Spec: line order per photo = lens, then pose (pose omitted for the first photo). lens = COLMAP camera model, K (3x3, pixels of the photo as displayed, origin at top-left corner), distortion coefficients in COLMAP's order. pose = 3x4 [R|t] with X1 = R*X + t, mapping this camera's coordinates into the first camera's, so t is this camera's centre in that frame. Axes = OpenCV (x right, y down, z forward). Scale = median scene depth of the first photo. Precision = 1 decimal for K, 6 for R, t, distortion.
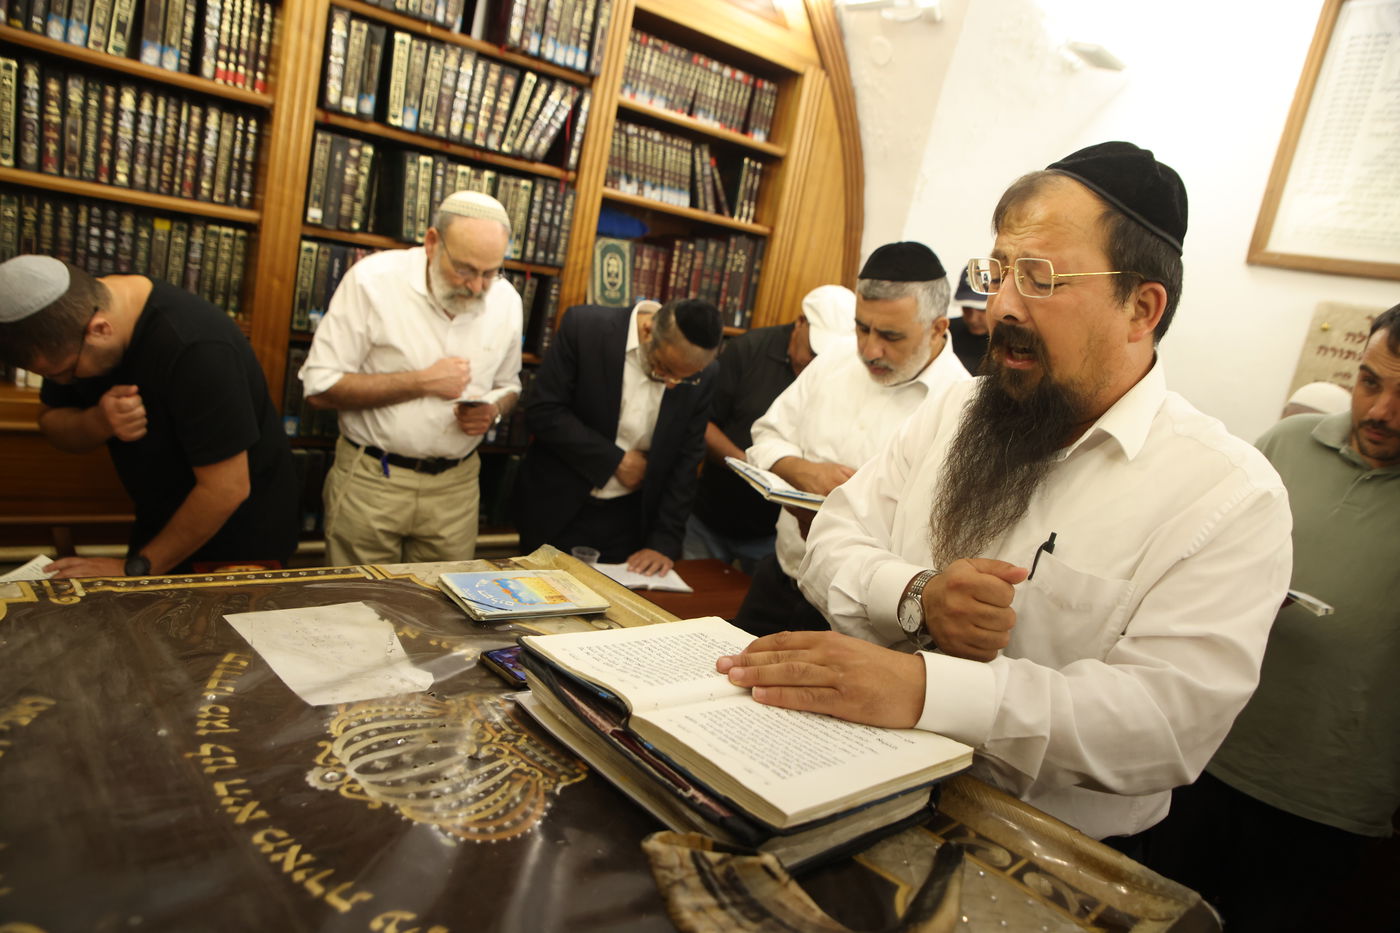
lens RADIAL K [[983.0, 0, 700.0], [0, 983.0, 466.5], [0, 0, 1]] dist [-0.134192, 0.076381]
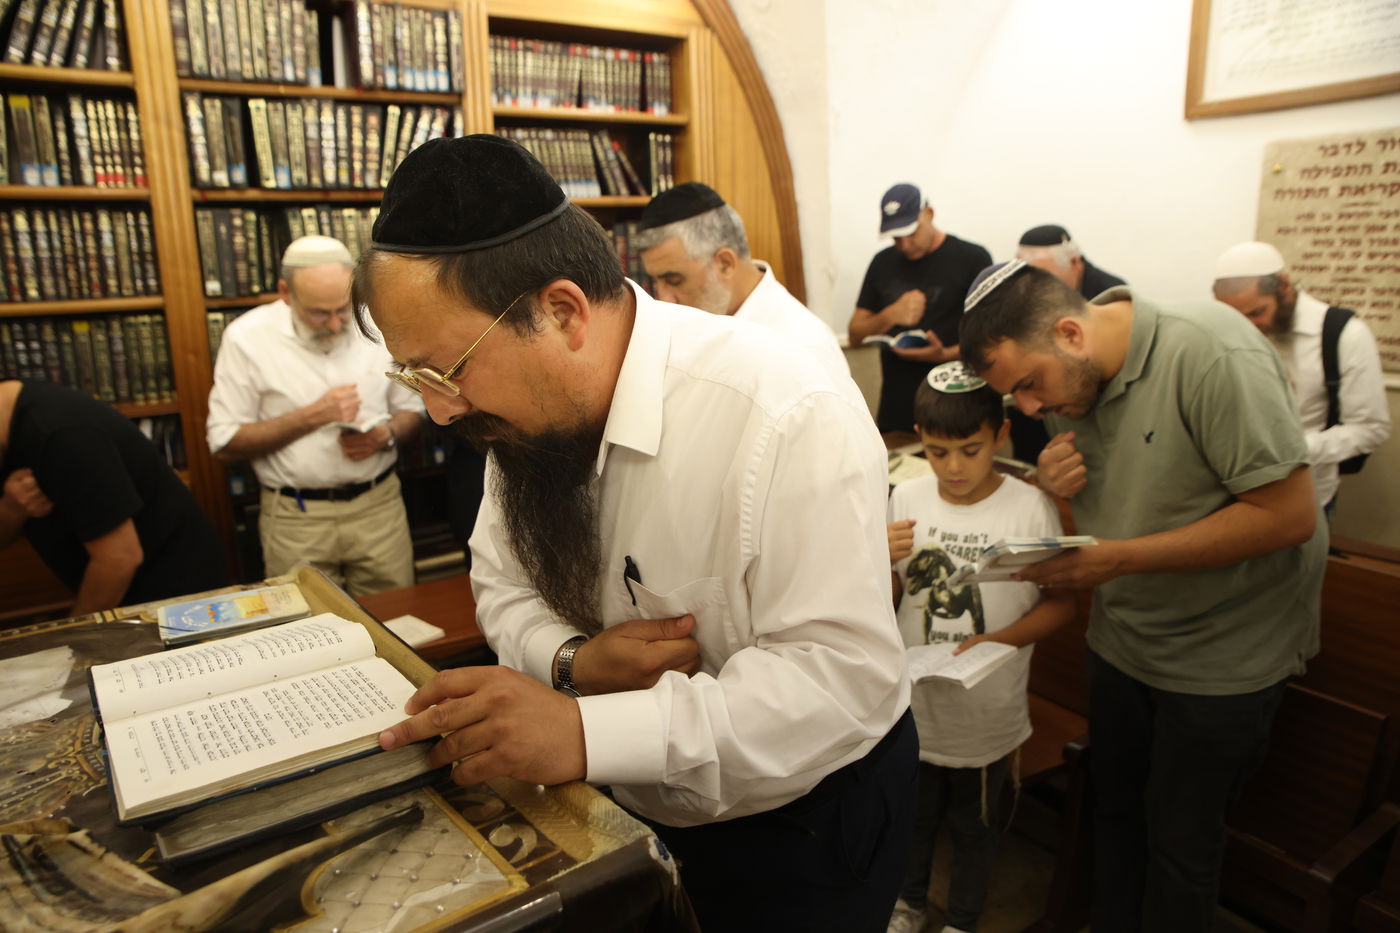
lens RADIAL K [[983.0, 0, 700.0], [0, 983.0, 466.5], [0, 0, 1]] dist [-0.134192, 0.076381]
pose [[0.973231, -0.187780, -0.132515, 0.222167], [0.190039, 0.981766, 0.004494, 0.030006], [0.129255, -0.029557, 0.991171, 0.015670]]
